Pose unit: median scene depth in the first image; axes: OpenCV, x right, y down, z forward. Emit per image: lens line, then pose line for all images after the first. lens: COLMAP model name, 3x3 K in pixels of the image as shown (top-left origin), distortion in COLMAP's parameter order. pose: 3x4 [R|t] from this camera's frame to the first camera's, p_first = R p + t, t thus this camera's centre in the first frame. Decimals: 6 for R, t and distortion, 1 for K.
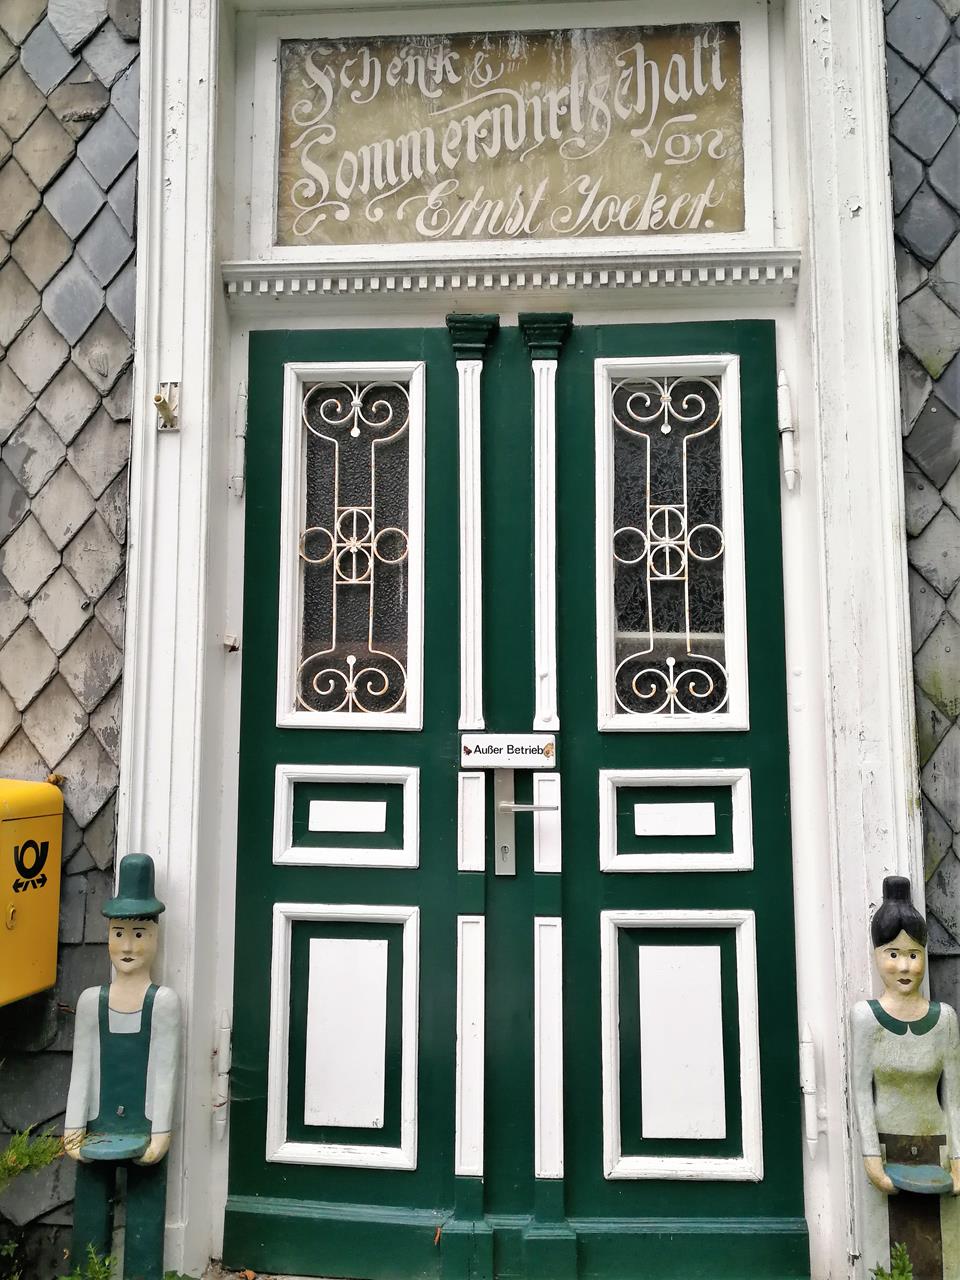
lens RADIAL K [[1088.4, 0, 481.0], [0, 1088.4, 635.5], [0, 0, 1]] dist [0.064524, -0.009985]
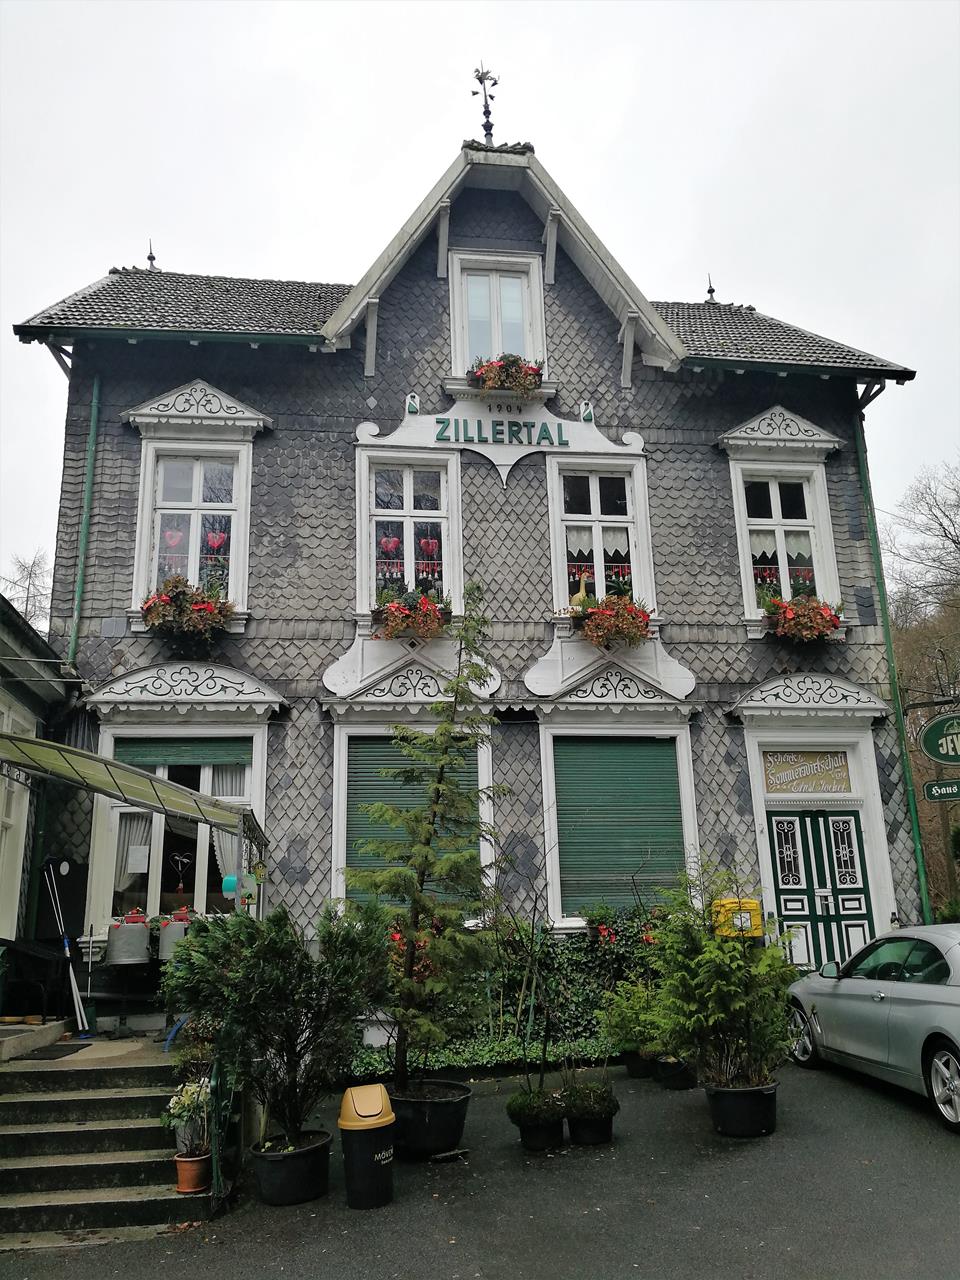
lens RADIAL K [[1088.4, 0, 477.1], [0, 1088.4, 641.5], [0, 0, 1]] dist [0.064524, -0.009985]
pose [[0.976828, 0.026503, 0.212380, -2.875521], [0.004499, 0.989541, -0.144179, -0.352668], [-0.213980, 0.141793, 0.966492, -4.139025]]
